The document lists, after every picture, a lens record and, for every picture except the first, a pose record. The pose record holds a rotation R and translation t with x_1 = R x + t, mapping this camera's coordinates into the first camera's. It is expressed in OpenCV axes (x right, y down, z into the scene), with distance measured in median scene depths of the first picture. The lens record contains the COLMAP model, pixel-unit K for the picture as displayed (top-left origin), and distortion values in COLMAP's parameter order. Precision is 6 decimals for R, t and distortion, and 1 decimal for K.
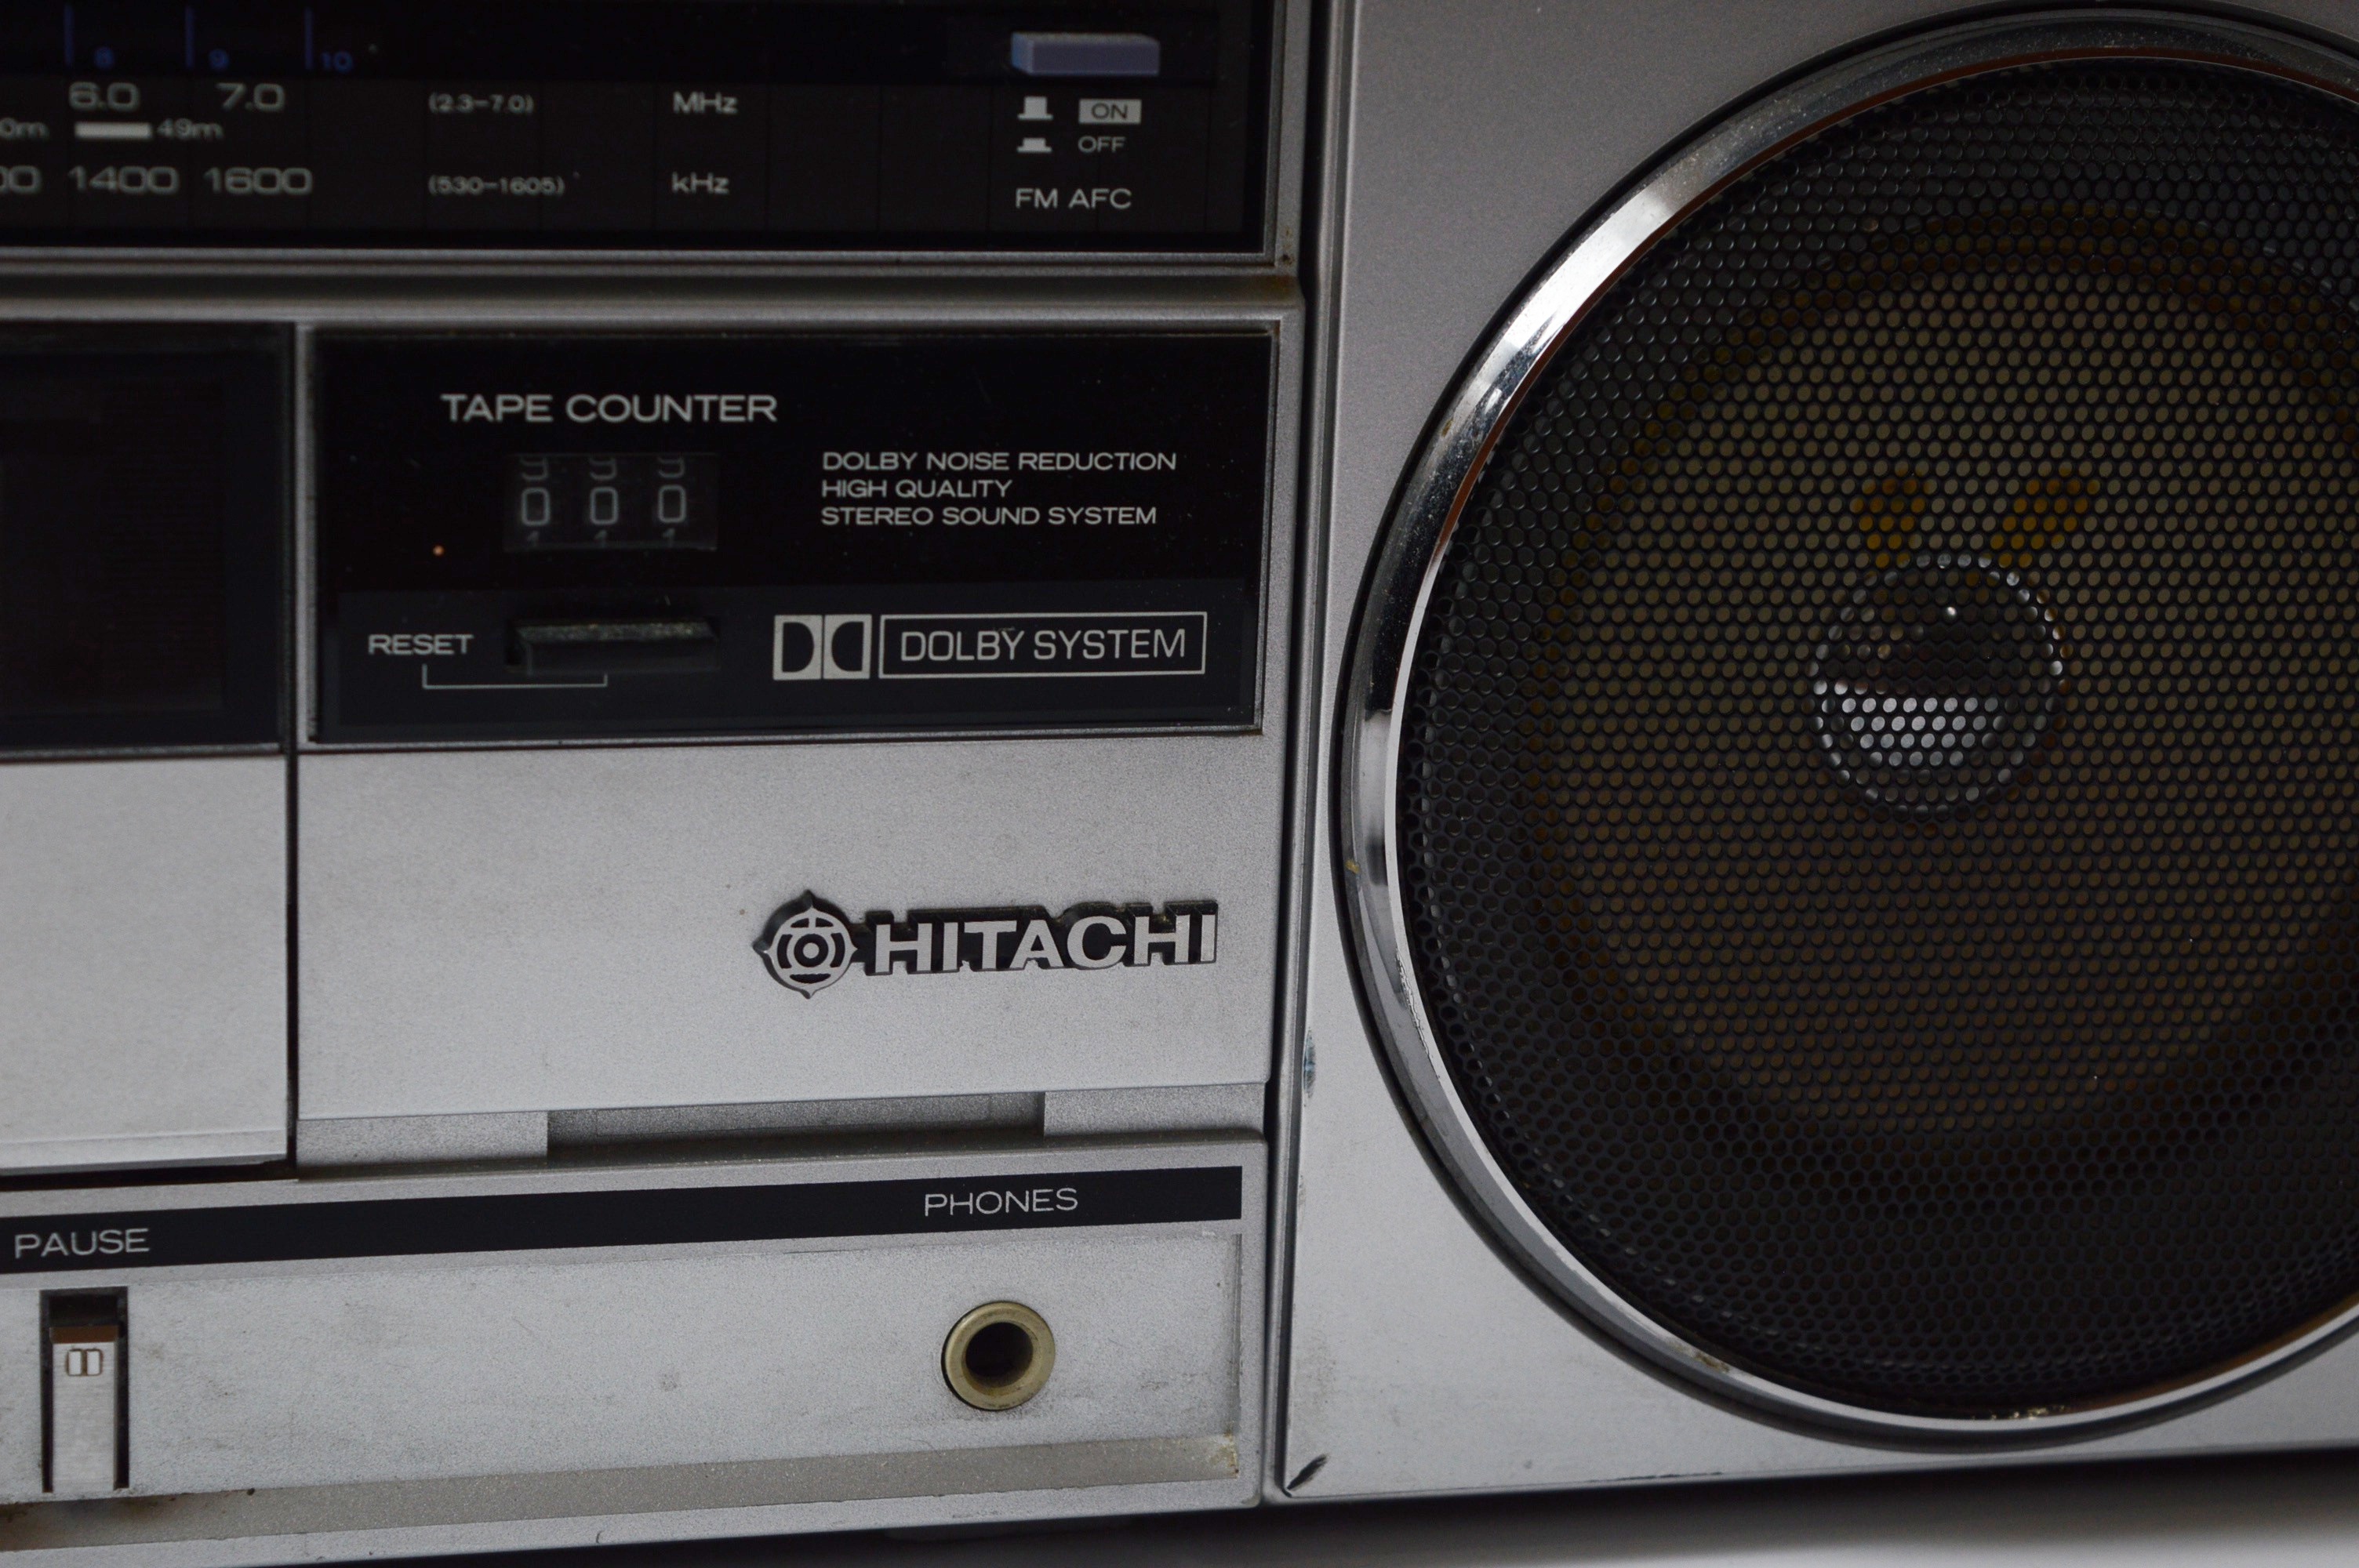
lens RADIAL K [[5366.0, 0, 1179.5], [0, 5366.0, 784.0], [0, 0, 1]] dist [0.052564, 0.247741]
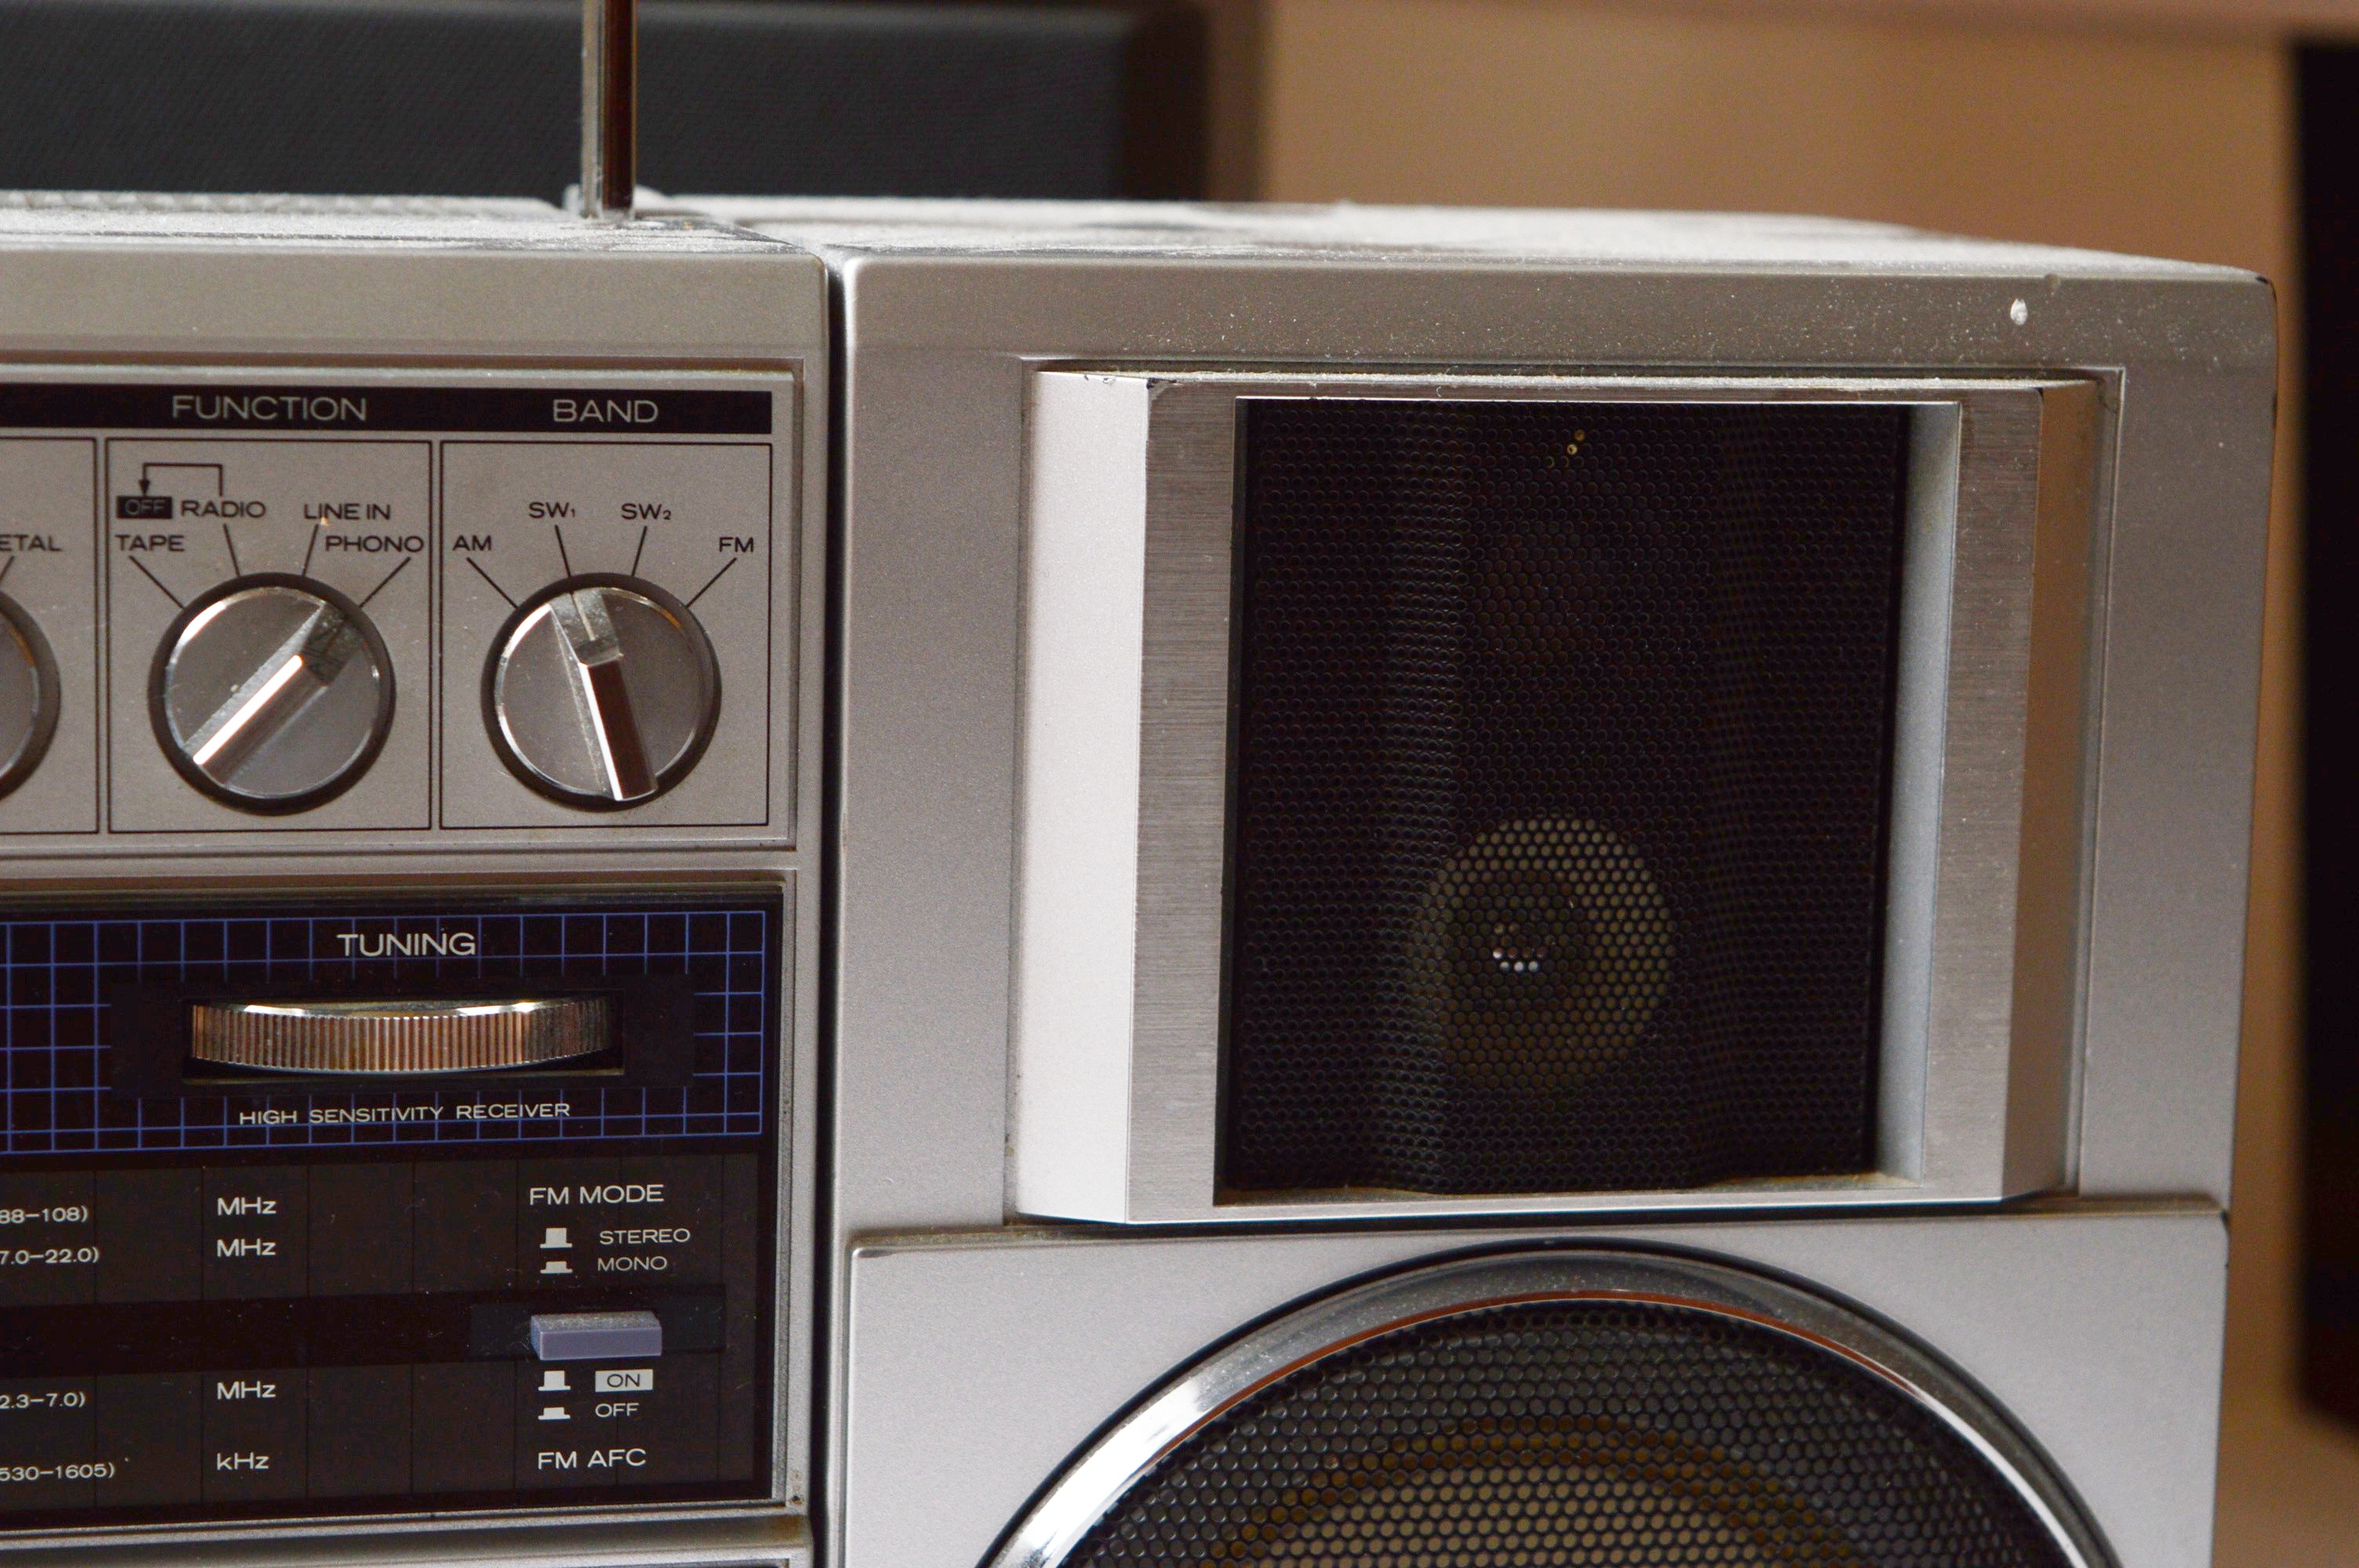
lens RADIAL K [[5366.0, 0, 1179.5], [0, 5366.0, 784.0], [0, 0, 1]] dist [0.052564, 0.247741]
pose [[0.999790, -0.010870, -0.017372, 0.120783], [0.009101, 0.995065, -0.098806, -0.136722], [0.018360, 0.098627, 0.994955, -0.103239]]
